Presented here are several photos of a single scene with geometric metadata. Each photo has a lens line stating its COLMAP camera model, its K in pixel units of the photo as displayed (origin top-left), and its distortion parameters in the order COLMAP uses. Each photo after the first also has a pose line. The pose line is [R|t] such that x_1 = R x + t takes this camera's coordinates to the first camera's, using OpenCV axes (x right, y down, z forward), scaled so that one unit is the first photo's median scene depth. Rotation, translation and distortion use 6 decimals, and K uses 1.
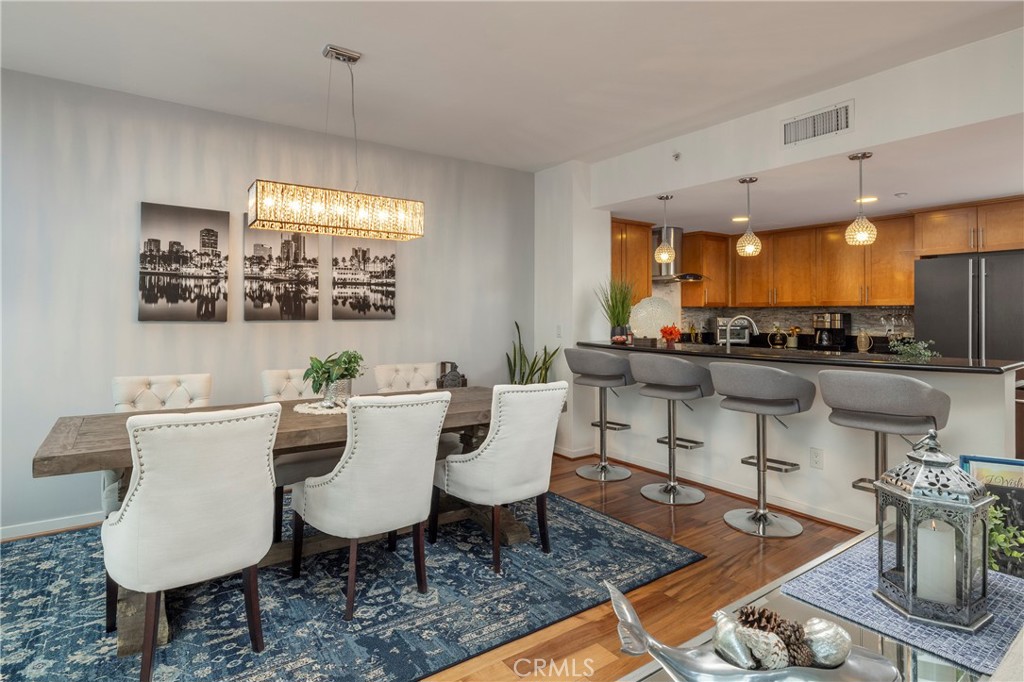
lens RADIAL K [[548.0, 0, 510.7], [0, 548.0, 285.3], [0, 0, 1]] dist [0.001986, -0.000222]
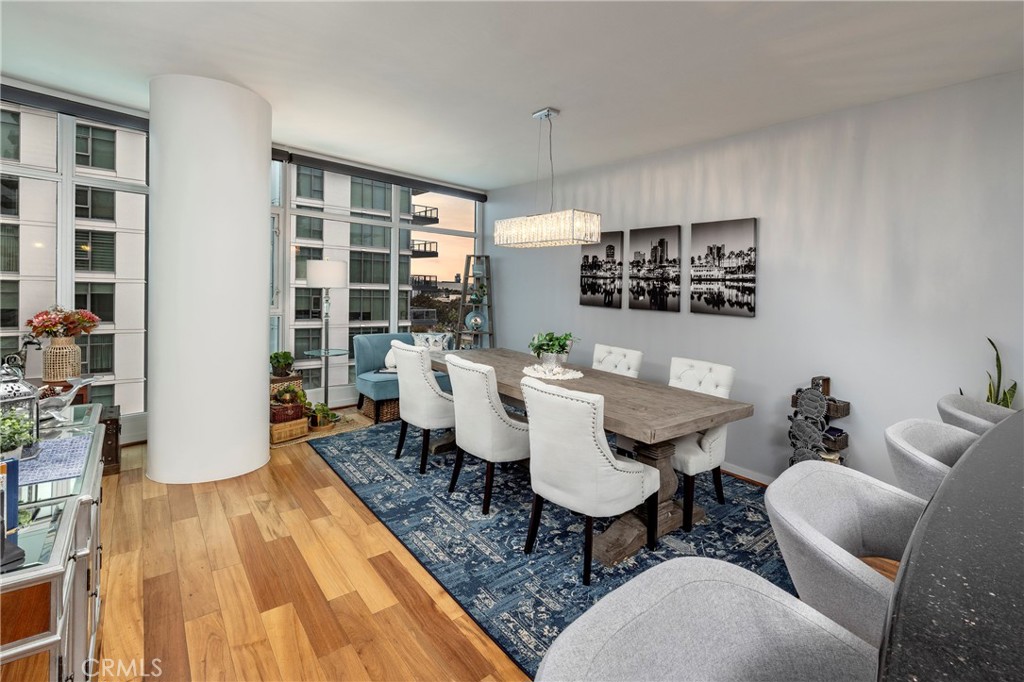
lens RADIAL K [[437.7, 0, 519.9], [0, 437.7, 286.2], [0, 0, 1]] dist [-0.003070, -0.000462]
pose [[0.080986, 0.000773, -0.996715, 0.582906], [0.016654, 0.999859, 0.002129, 0.001437], [0.996576, -0.016771, 0.080962, 0.642067]]
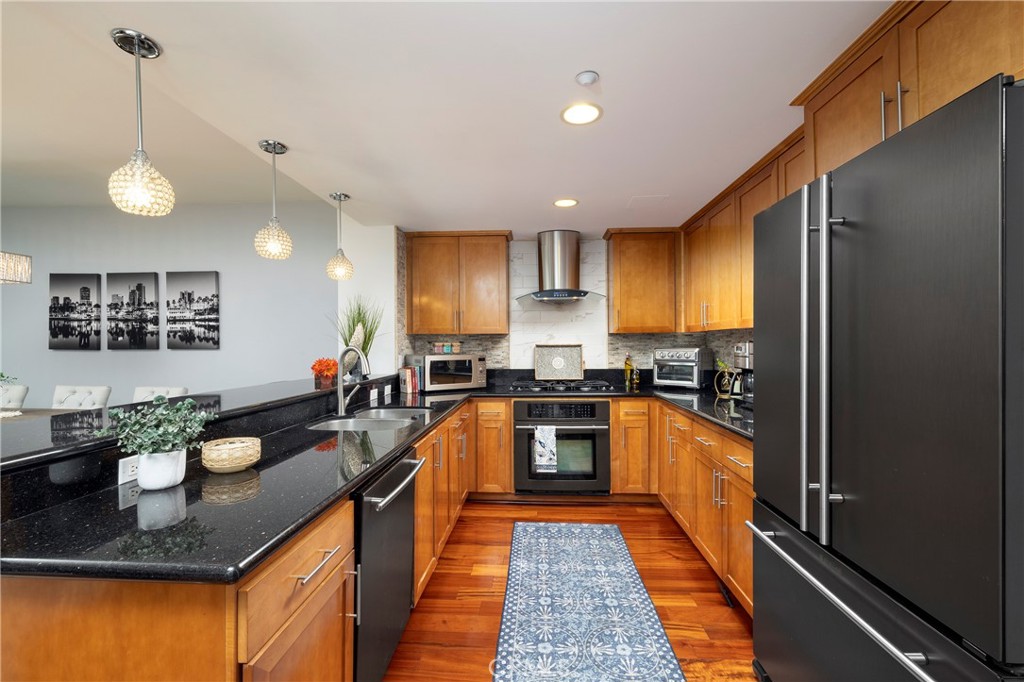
lens RADIAL K [[437.7, 0, 517.2], [0, 437.7, 339.1], [0, 0, 1]] dist [-0.003070, -0.000462]
pose [[0.773986, -0.011784, -0.633093, 1.046703], [0.035410, 0.999068, 0.024694, 0.047227], [0.632212, -0.041531, 0.773682, 0.798868]]
